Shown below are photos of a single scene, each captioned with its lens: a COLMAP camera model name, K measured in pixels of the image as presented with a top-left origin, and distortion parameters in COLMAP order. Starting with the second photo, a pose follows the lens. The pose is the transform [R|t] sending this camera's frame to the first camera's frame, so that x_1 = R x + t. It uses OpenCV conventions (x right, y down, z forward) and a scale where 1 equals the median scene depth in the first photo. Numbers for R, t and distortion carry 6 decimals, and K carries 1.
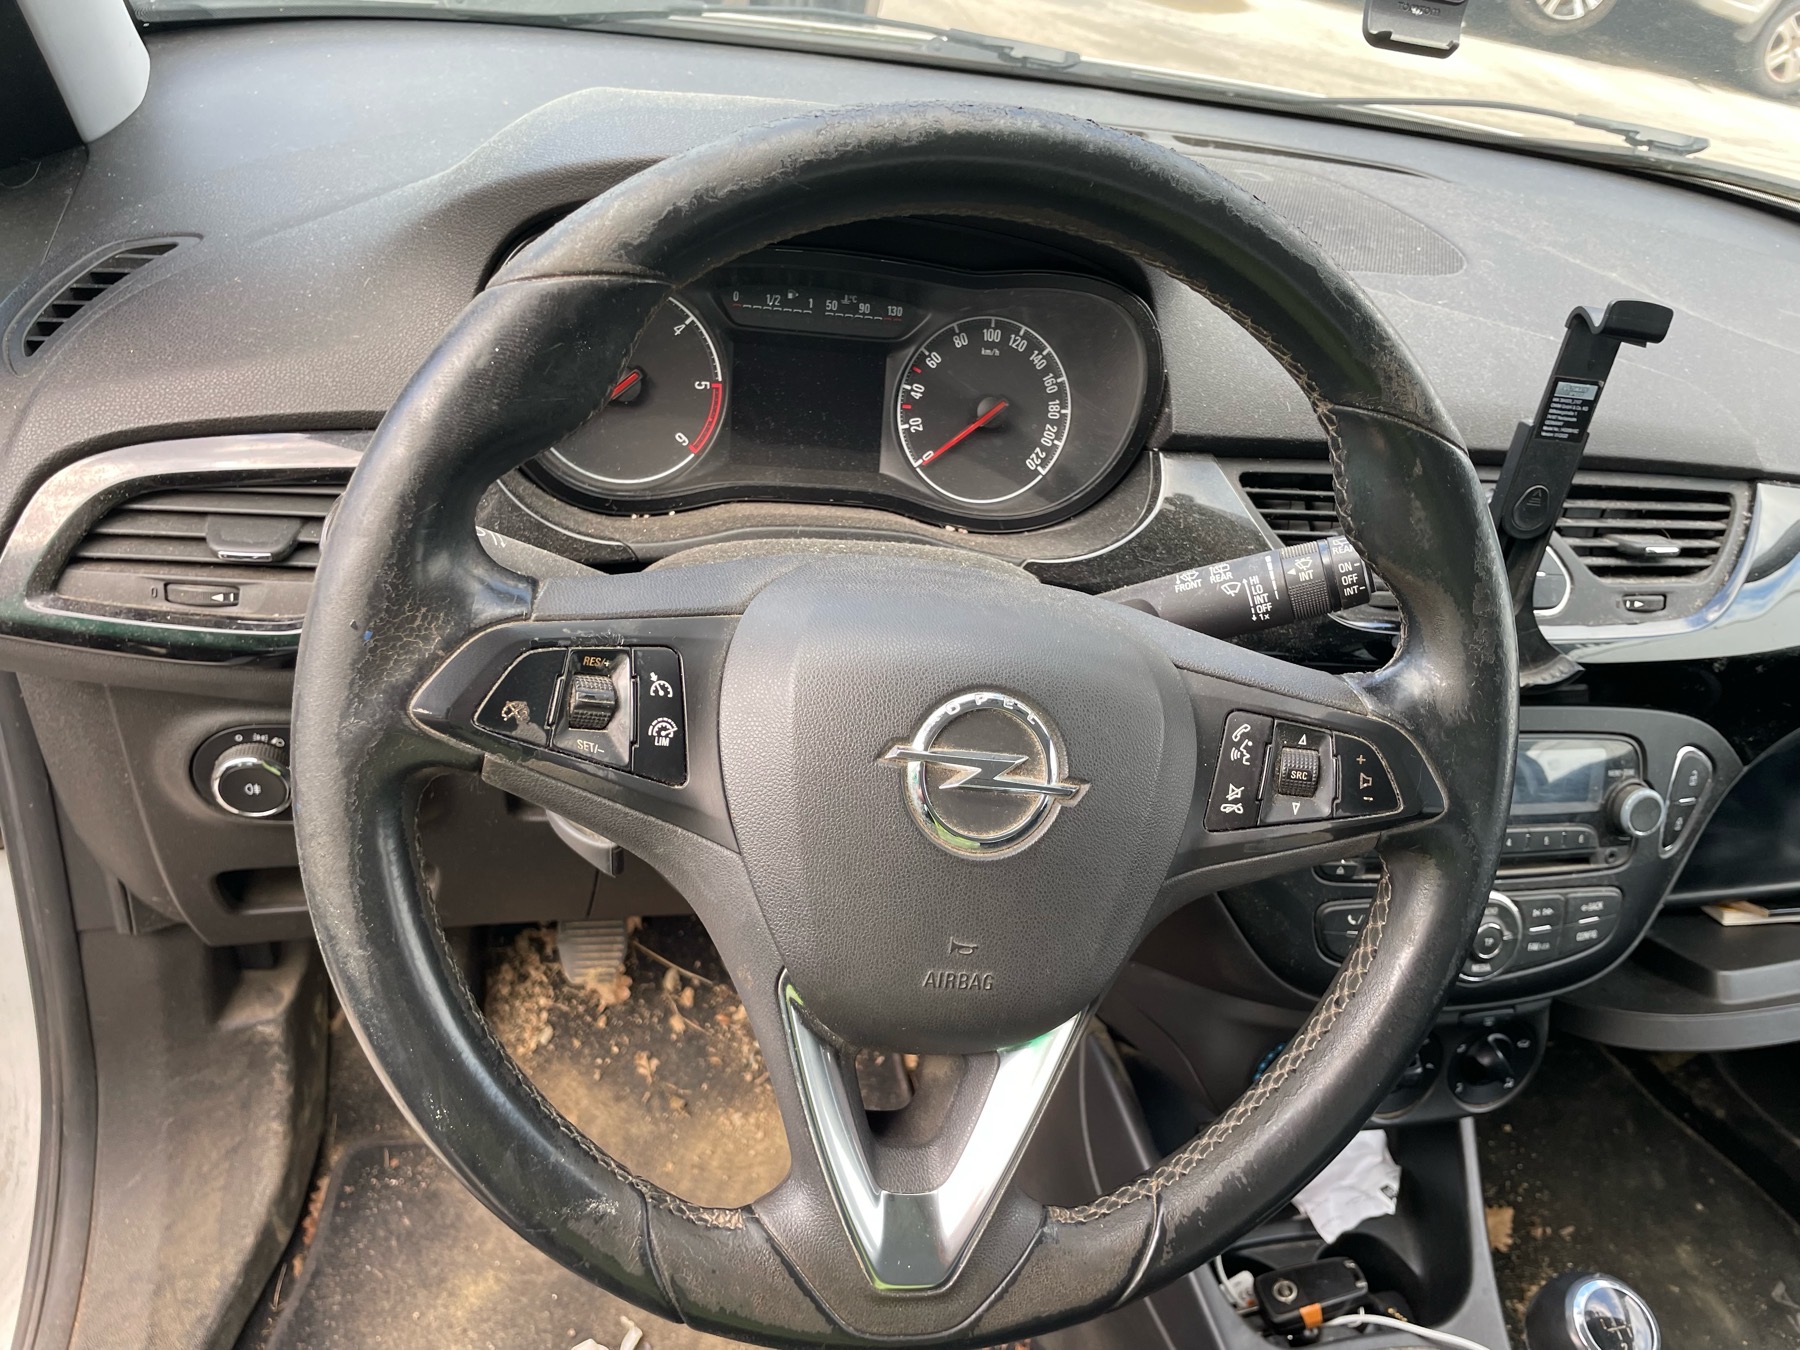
lens RADIAL K [[1373.9, 0, 892.8], [0, 1373.9, 688.8], [0, 0, 1]] dist [0.085057, -0.119246]
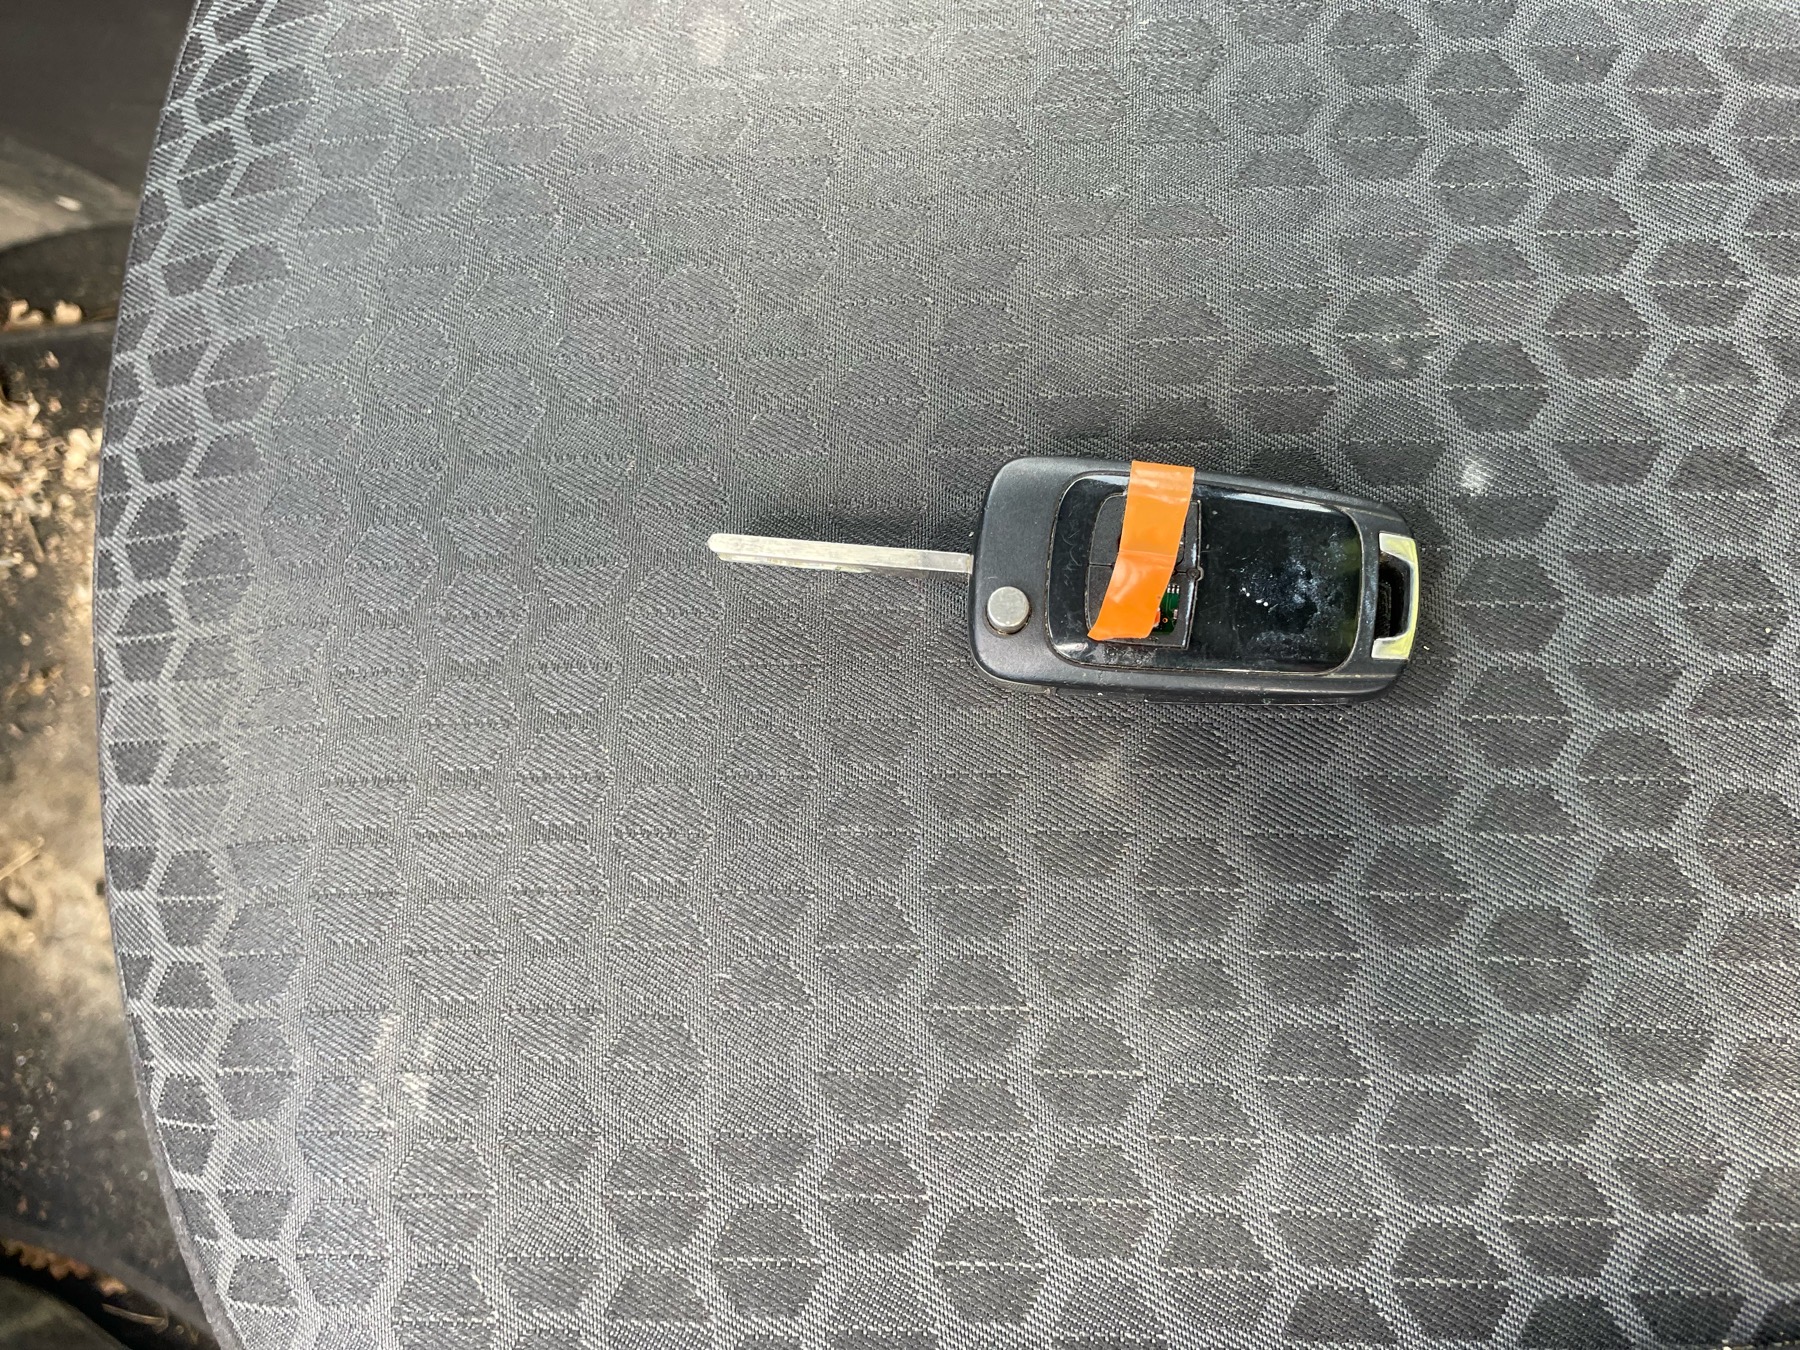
lens RADIAL K [[1382.5, 0, 884.7], [0, 1382.5, 673.1], [0, 0, 1]] dist [0.085528, -0.120895]
pose [[0.191977, -0.981398, 0.001417, -0.098742], [0.826672, 0.162488, 0.538712, 0.340409], [-0.528922, -0.102249, 0.842488, 0.340798]]
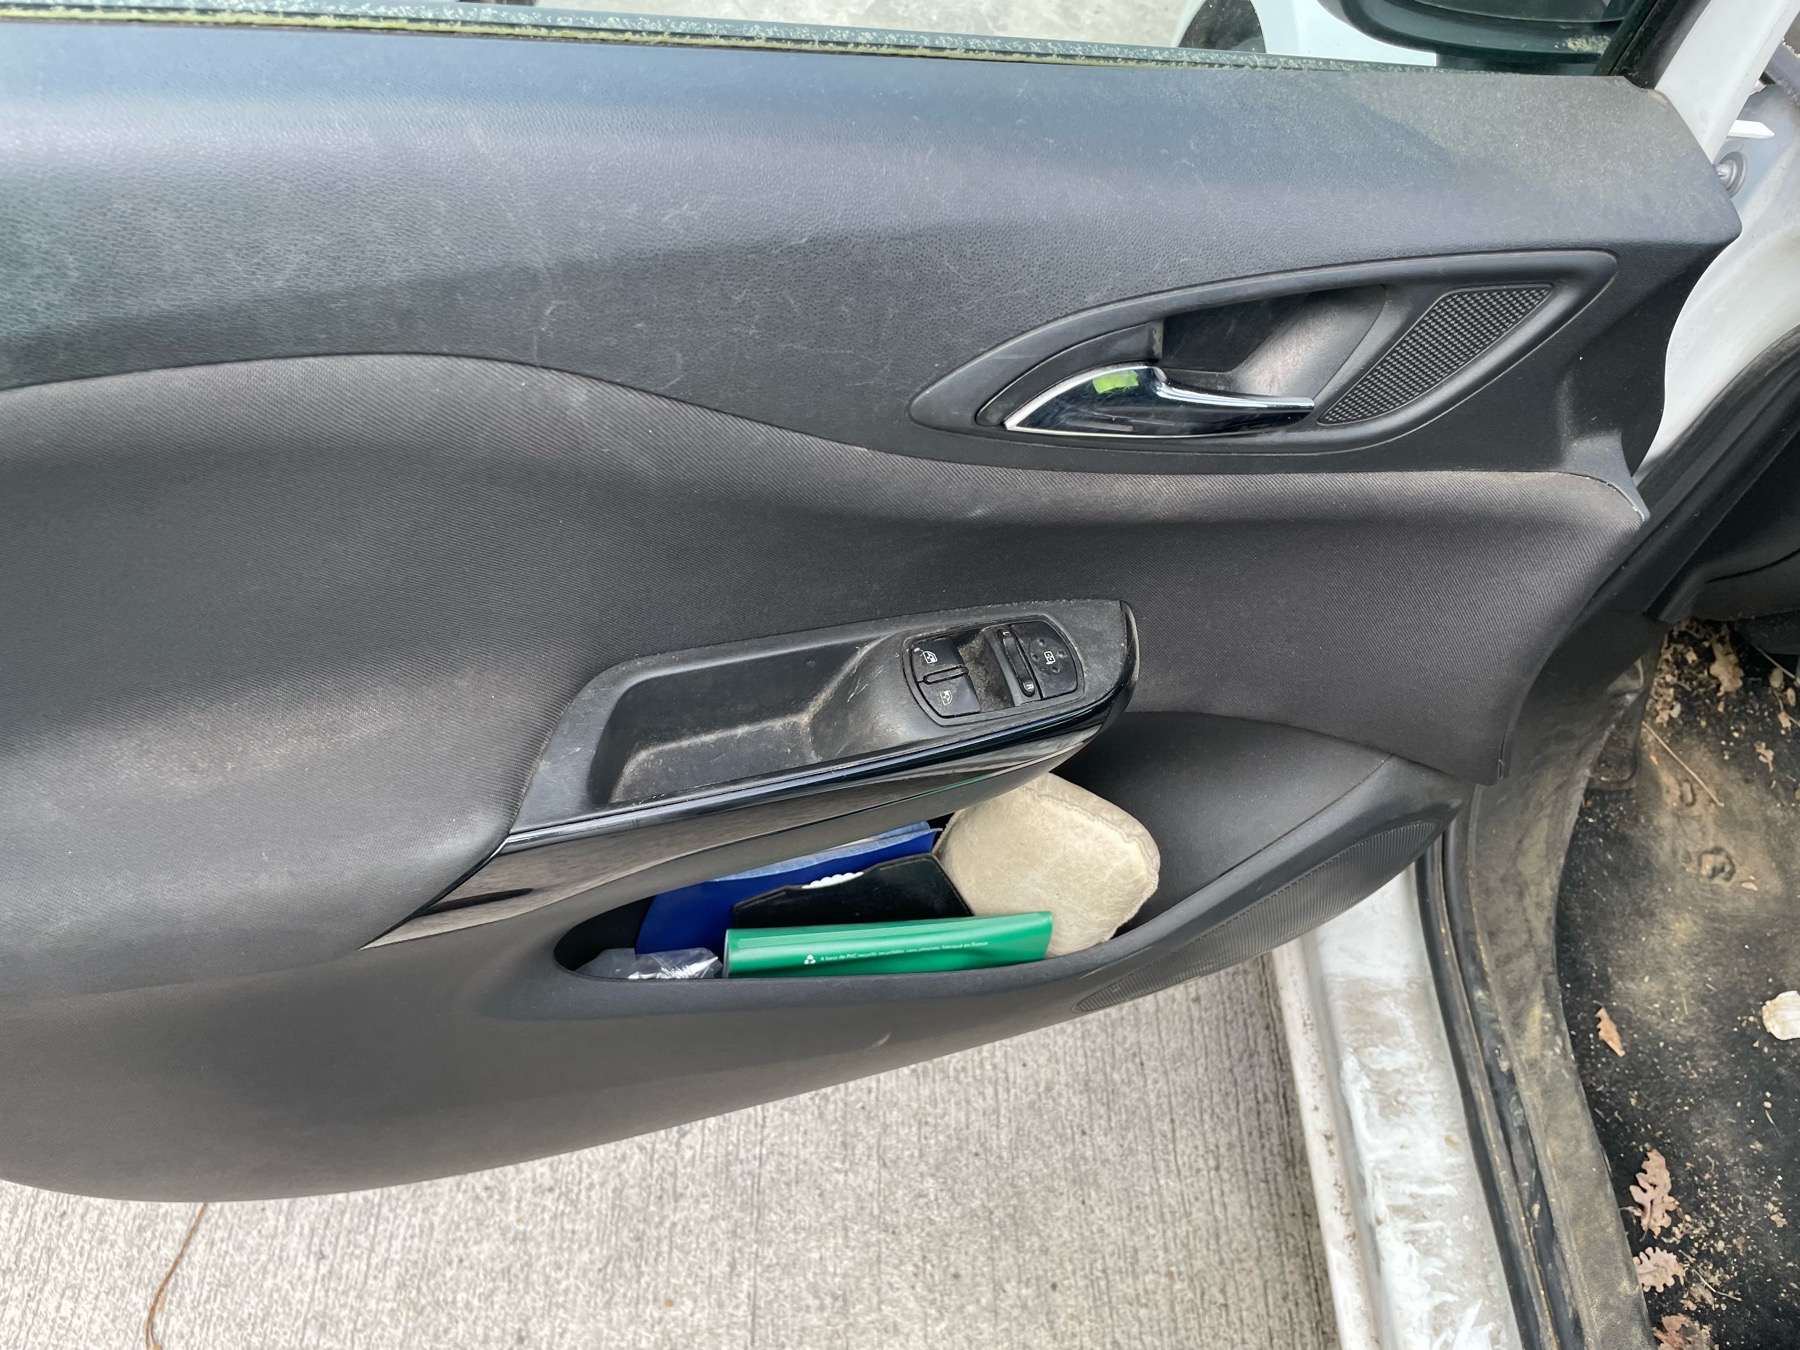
lens RADIAL K [[1370.7, 0, 878.4], [0, 1370.7, 641.4], [0, 0, 1]] dist [0.078242, -0.117878]
pose [[0.967877, 0.189684, -0.165030, -0.872221], [-0.133592, 0.944038, 0.301572, -0.058671], [0.212998, -0.269838, 0.939052, -0.180980]]
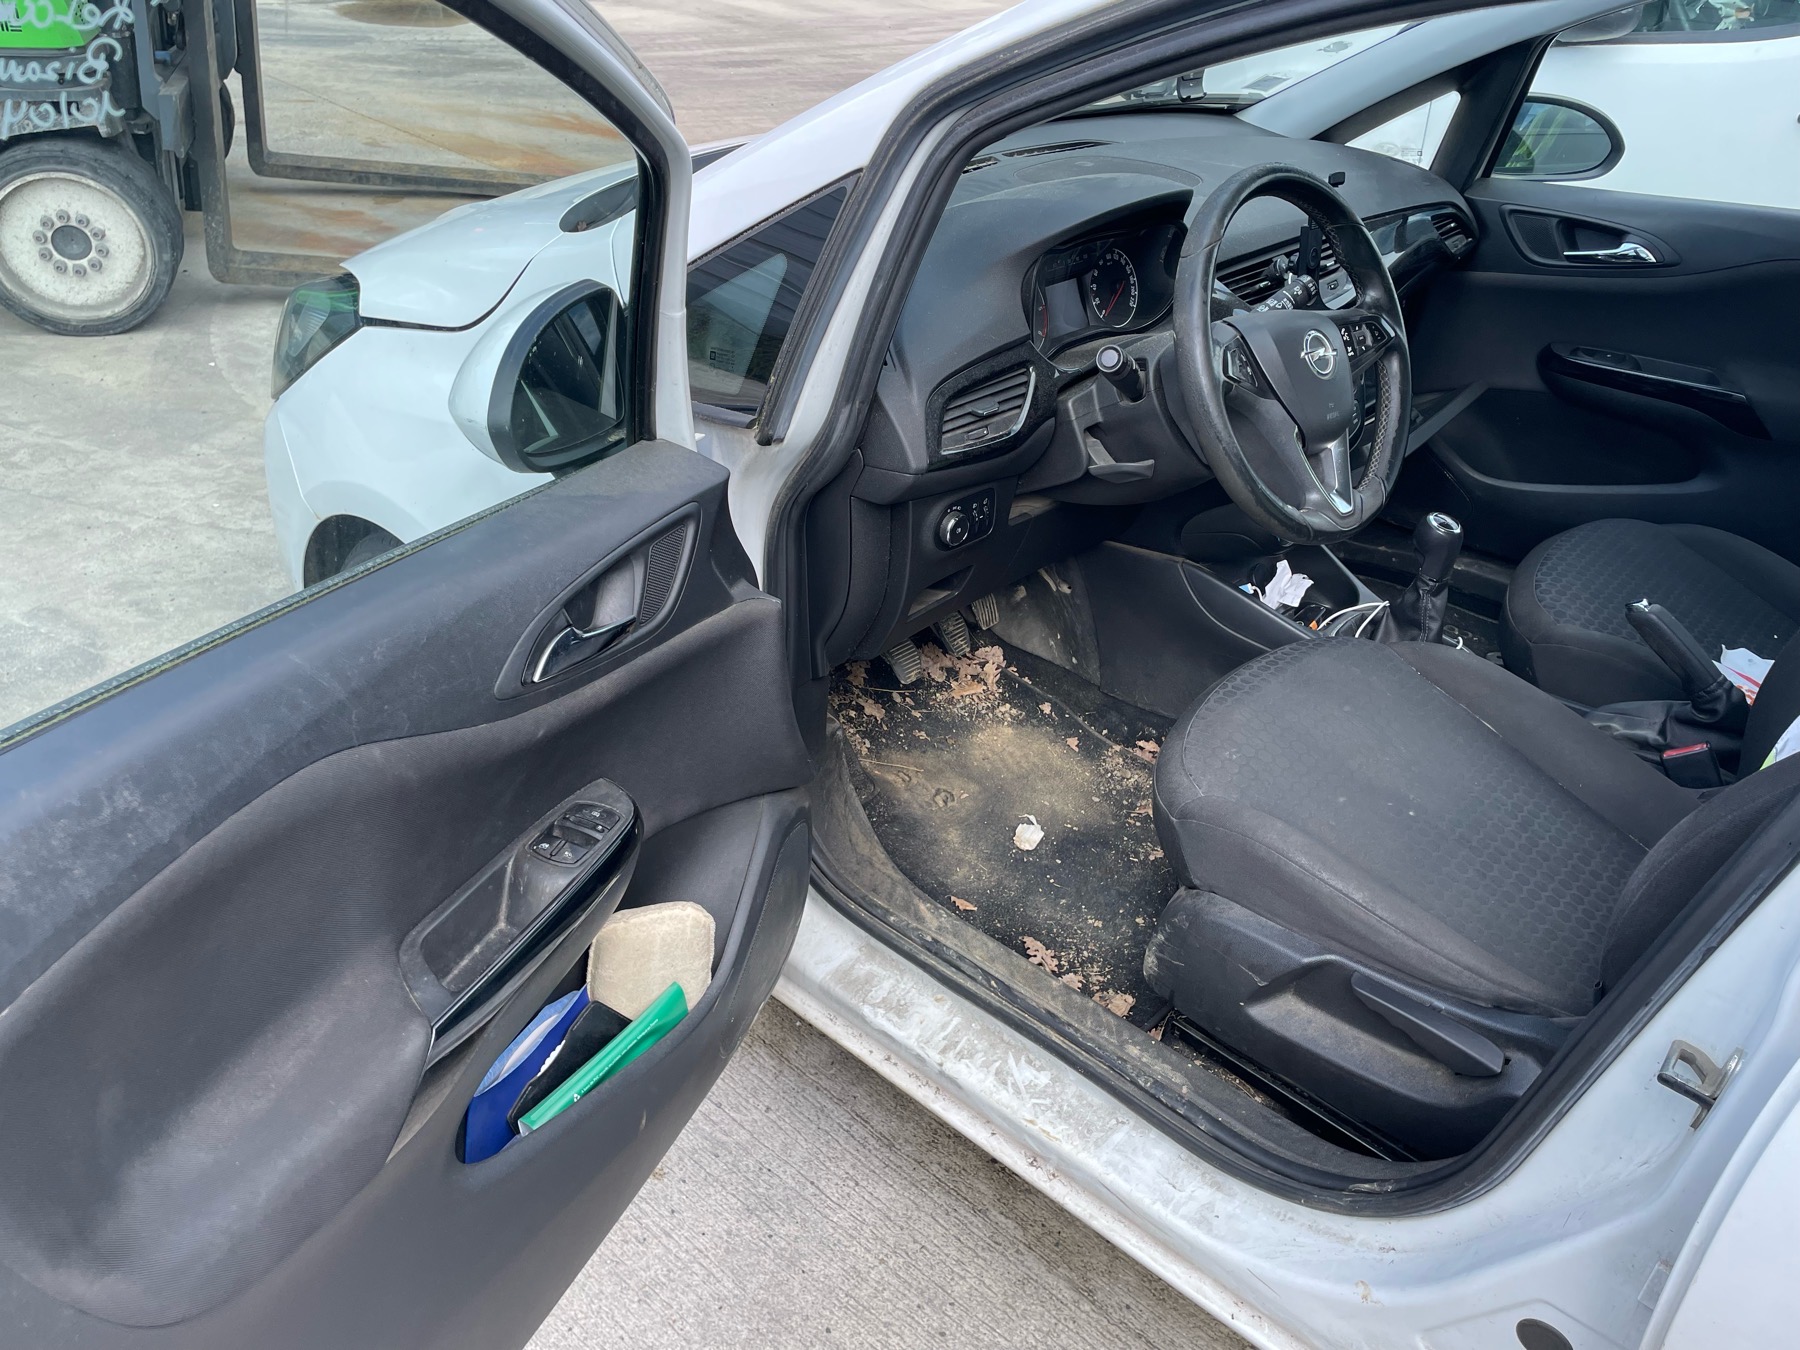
lens RADIAL K [[1377.3, 0, 868.9], [0, 1377.3, 667.9], [0, 0, 1]] dist [0.089442, -0.122529]
pose [[0.829968, -0.396139, 0.392719, -1.123702], [0.392139, 0.915061, 0.094287, 0.004191], [-0.396712, 0.075745, 0.914813, -0.732351]]
